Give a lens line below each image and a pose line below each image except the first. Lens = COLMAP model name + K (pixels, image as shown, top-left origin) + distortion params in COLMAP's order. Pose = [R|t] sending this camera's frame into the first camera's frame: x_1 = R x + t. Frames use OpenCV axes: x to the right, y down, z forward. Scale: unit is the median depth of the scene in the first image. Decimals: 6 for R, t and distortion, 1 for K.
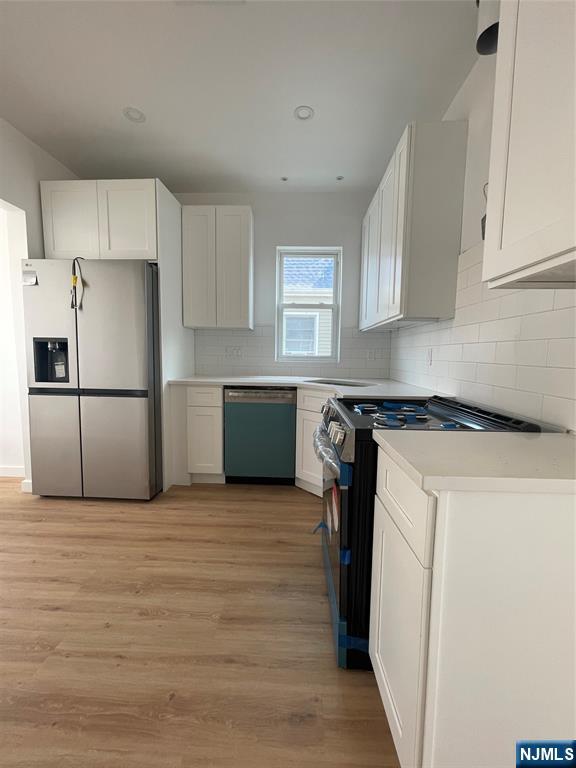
lens RADIAL K [[311.6, 0, 289.9], [0, 311.6, 382.8], [0, 0, 1]] dist [0.000272, 0.000045]
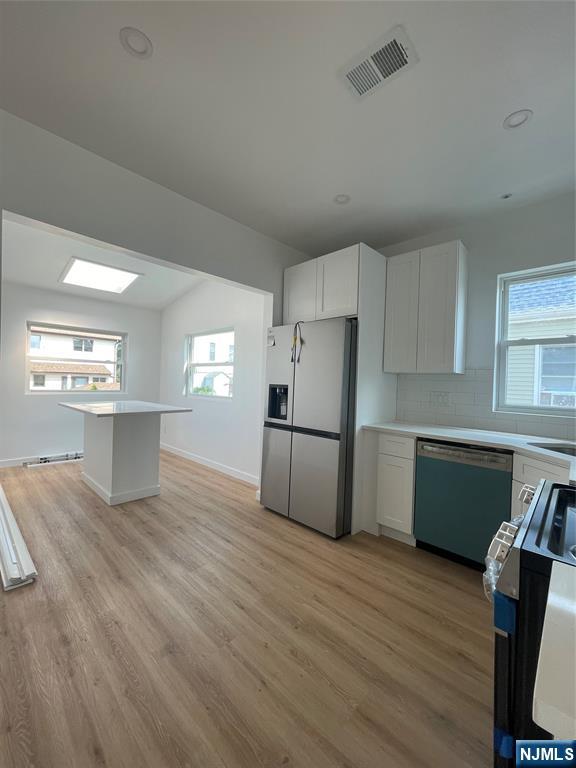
lens RADIAL K [[311.1, 0, 290.2], [0, 311.1, 383.5], [0, 0, 1]] dist [-0.001390, 0.000479]
pose [[0.749157, 0.009988, -0.662317, 0.126240], [-0.080900, 0.993780, -0.076521, -0.052193], [0.657433, 0.110908, 0.745306, 0.061976]]
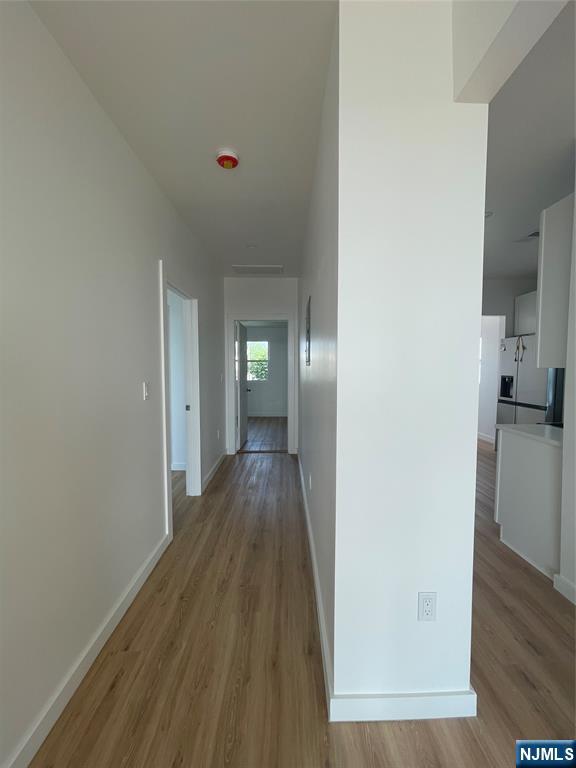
lens RADIAL K [[311.1, 0, 290.2], [0, 311.1, 383.5], [0, 0, 1]] dist [-0.001390, 0.000479]
pose [[0.054853, 0.038680, -0.997745, 1.170315], [-0.095834, 0.994840, 0.033299, -0.024659], [0.993885, 0.093792, 0.058277, -0.520654]]
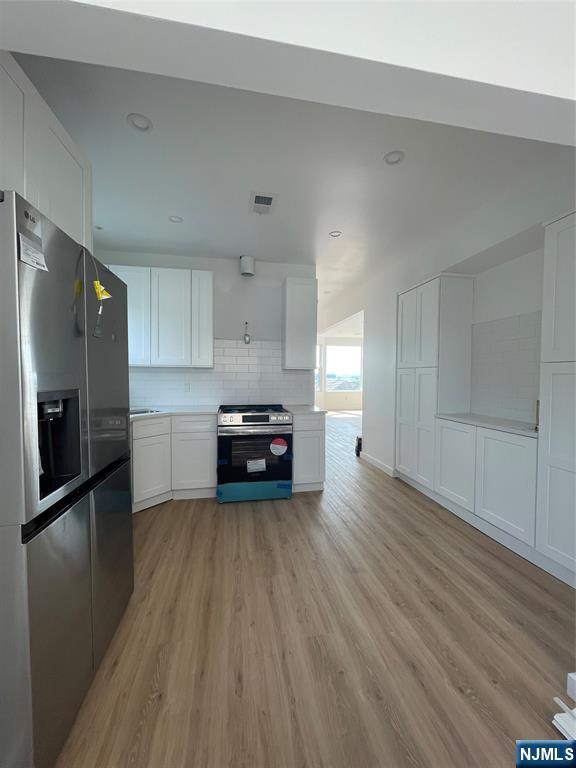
lens RADIAL K [[311.1, 0, 290.2], [0, 311.1, 383.5], [0, 0, 1]] dist [-0.001390, 0.000479]
pose [[-0.214109, -0.048014, 0.975629, -1.275361], [0.081654, 0.994416, 0.066858, -0.157800], [-0.973391, 0.093979, -0.208993, 0.745449]]
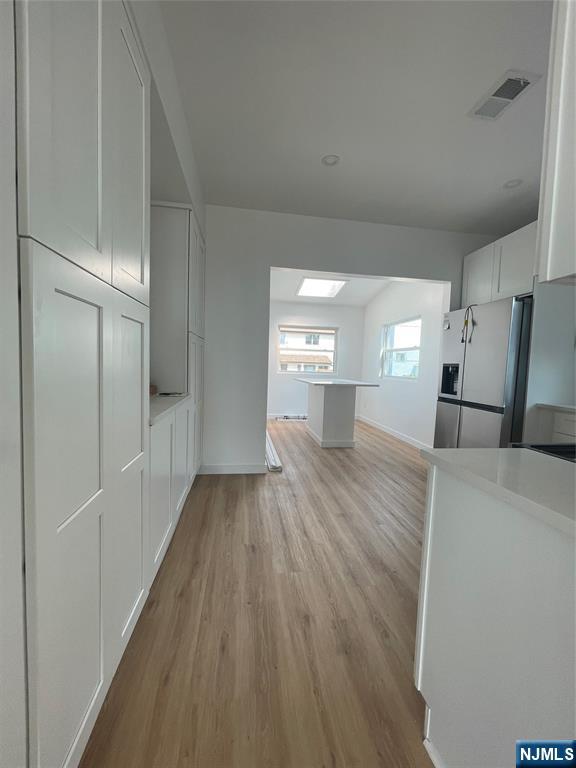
lens RADIAL K [[311.1, 0, 290.2], [0, 311.1, 383.5], [0, 0, 1]] dist [-0.001390, 0.000479]
pose [[0.187253, 0.049766, -0.981050, 0.516009], [-0.123605, 0.991971, 0.026727, 0.001609], [0.974504, 0.116258, 0.191901, -0.003292]]
